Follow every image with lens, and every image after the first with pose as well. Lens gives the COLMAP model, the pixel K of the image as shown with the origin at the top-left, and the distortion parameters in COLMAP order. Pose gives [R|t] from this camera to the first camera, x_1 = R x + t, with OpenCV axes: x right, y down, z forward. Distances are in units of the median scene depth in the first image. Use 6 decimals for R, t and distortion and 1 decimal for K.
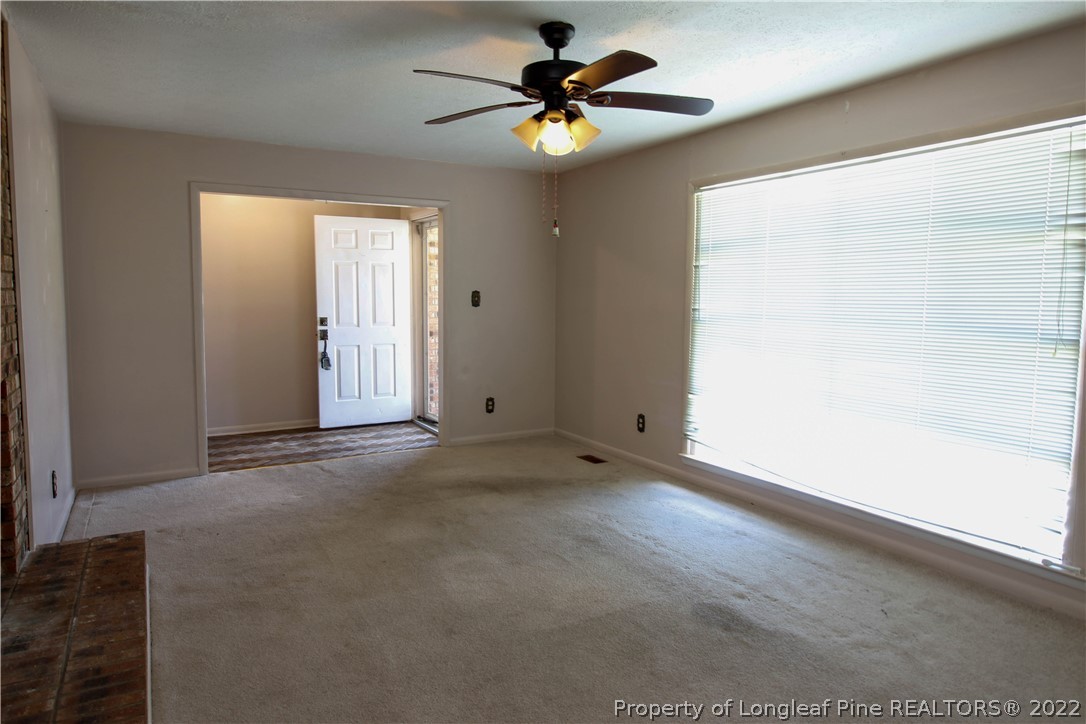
lens RADIAL K [[685.0, 0, 536.3], [0, 685.0, 360.2], [0, 0, 1]] dist [0.007946, -0.004028]
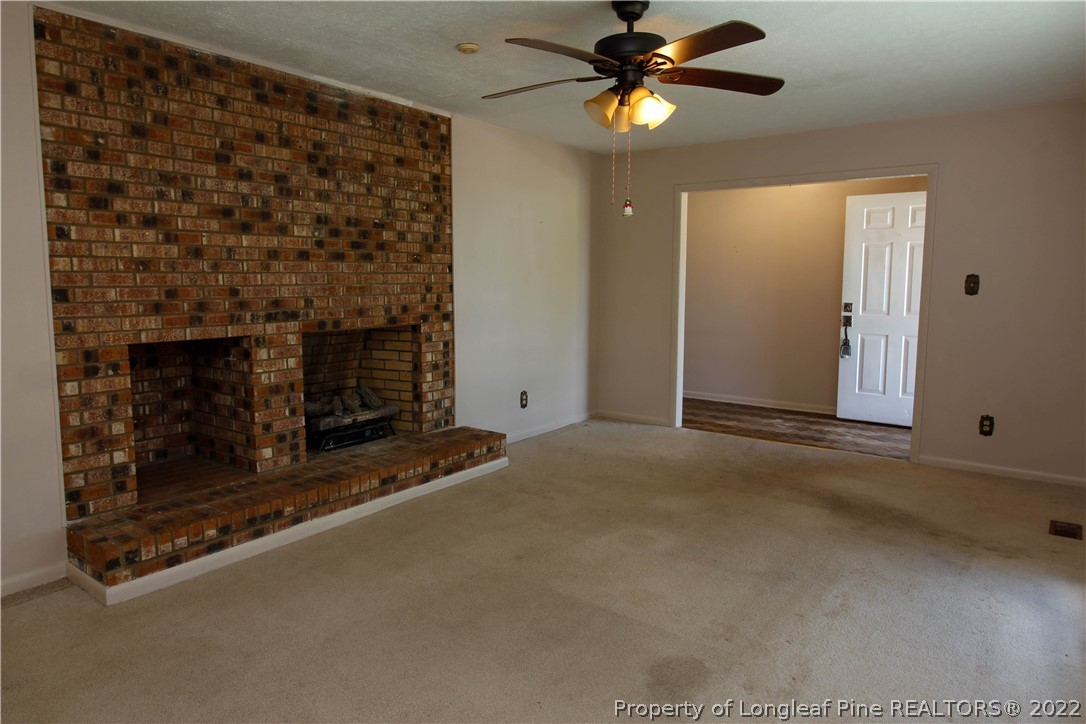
lens RADIAL K [[685.0, 0, 541.4], [0, 685.0, 354.9], [0, 0, 1]] dist [0.007946, -0.004028]
pose [[0.396902, 0.103915, -0.911960, 0.434718], [-0.093607, 0.992973, 0.072407, -0.021400], [0.913075, 0.056627, 0.403840, 0.245720]]
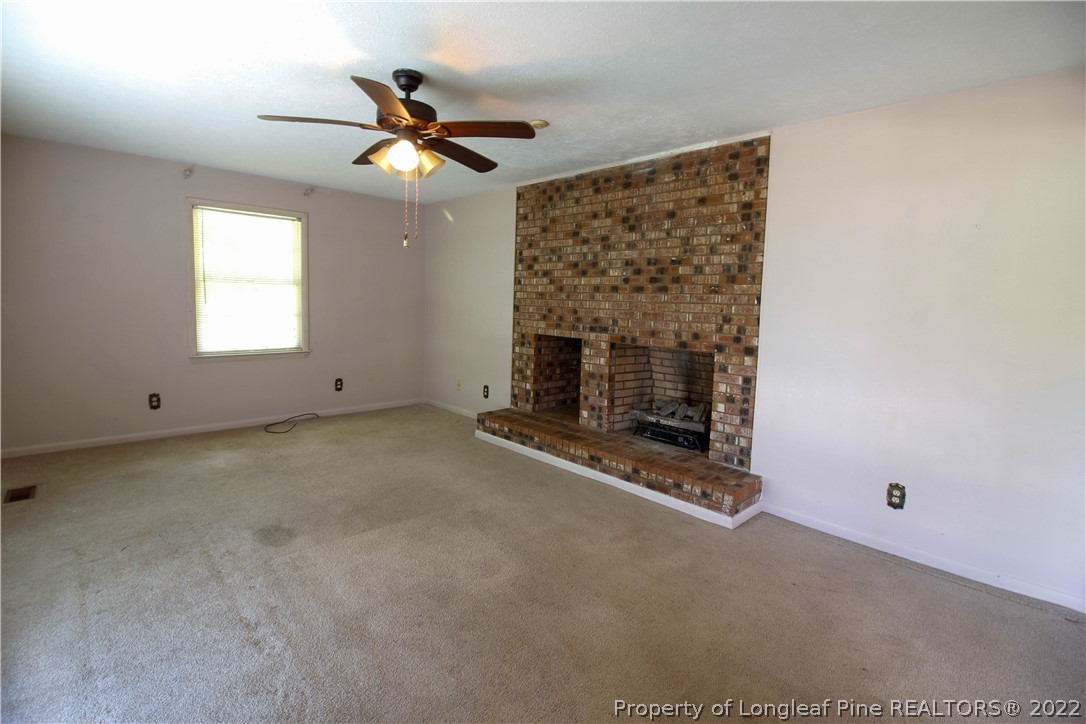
lens RADIAL K [[499.0, 0, 535.3], [0, 499.0, 352.1], [0, 0, 1]] dist [-0.000083, -0.000578]
pose [[-0.971351, -0.010354, -0.237425, 0.006743], [-0.059015, 0.978266, 0.198779, -0.092159], [0.230206, 0.207096, -0.950850, 0.942059]]
